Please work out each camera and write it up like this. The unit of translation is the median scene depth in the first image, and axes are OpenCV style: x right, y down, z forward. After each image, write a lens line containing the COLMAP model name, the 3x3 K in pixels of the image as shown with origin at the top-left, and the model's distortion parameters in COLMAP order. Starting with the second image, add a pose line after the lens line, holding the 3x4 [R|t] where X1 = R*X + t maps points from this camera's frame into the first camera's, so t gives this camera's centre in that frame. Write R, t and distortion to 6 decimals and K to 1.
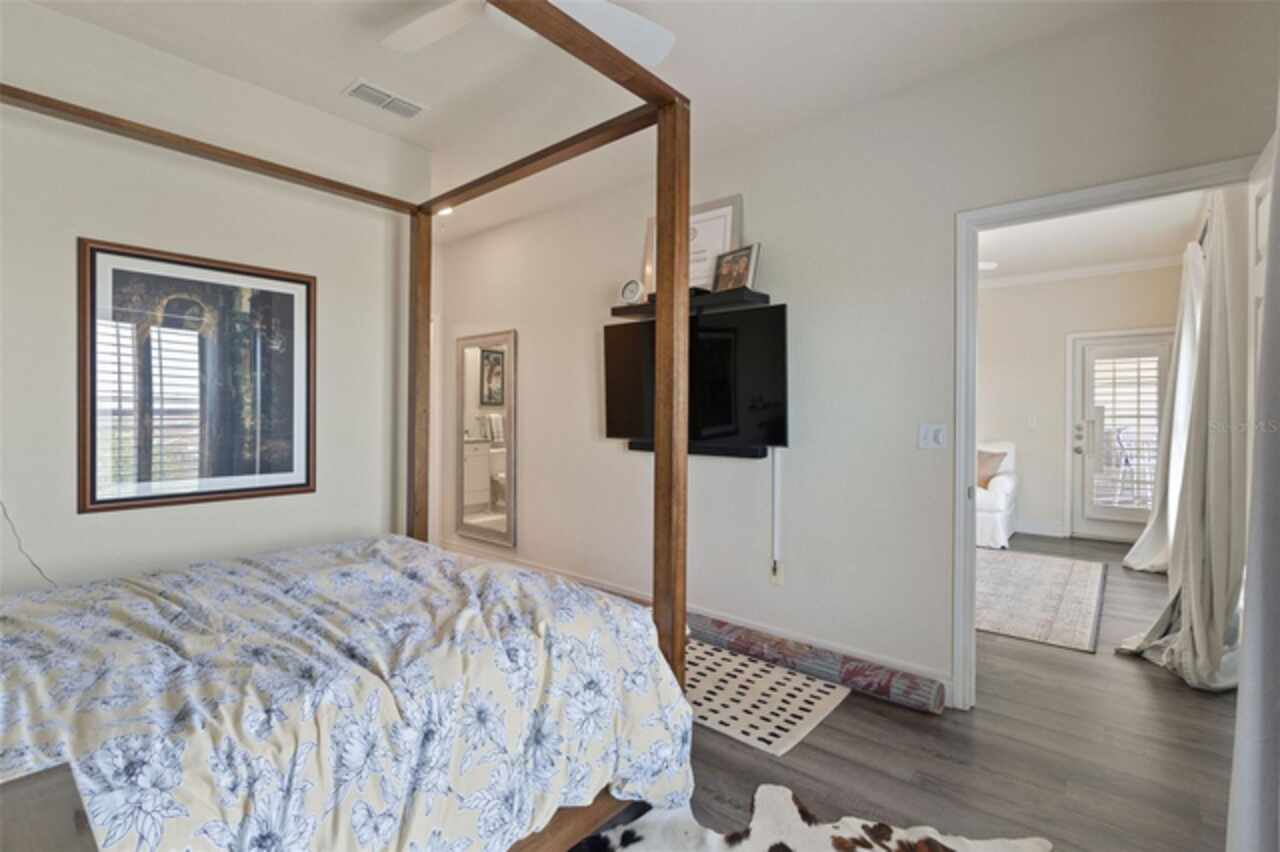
lens RADIAL K [[581.0, 0, 635.7], [0, 581.0, 423.7], [0, 0, 1]] dist [-0.009737, 0.003583]
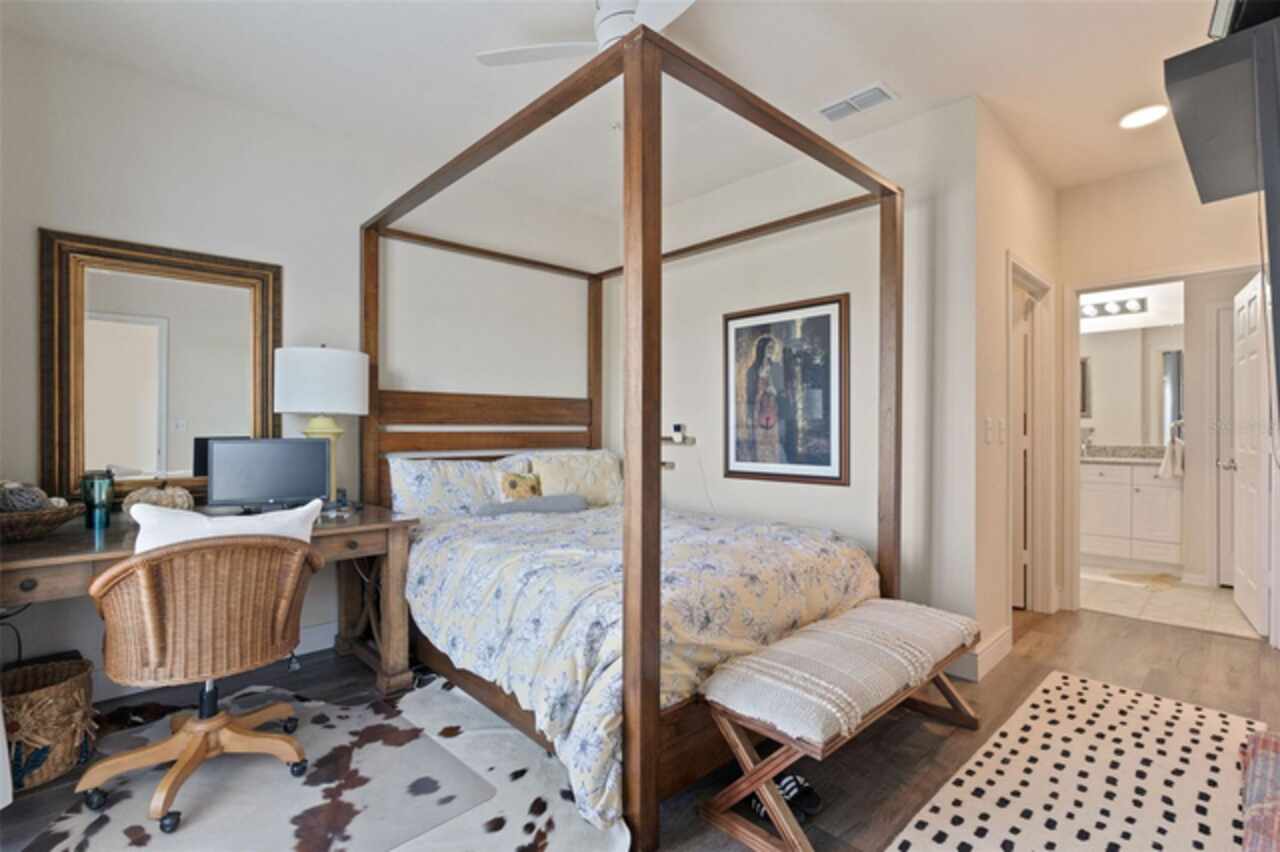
lens RADIAL K [[581.0, 0, 636.2], [0, 581.0, 425.0], [0, 0, 1]] dist [-0.009737, 0.003583]
pose [[-0.082892, 0.001272, -0.996558, 0.637863], [-0.004191, 0.999990, 0.001625, 0.000465], [0.996550, 0.004311, -0.082886, 0.742878]]
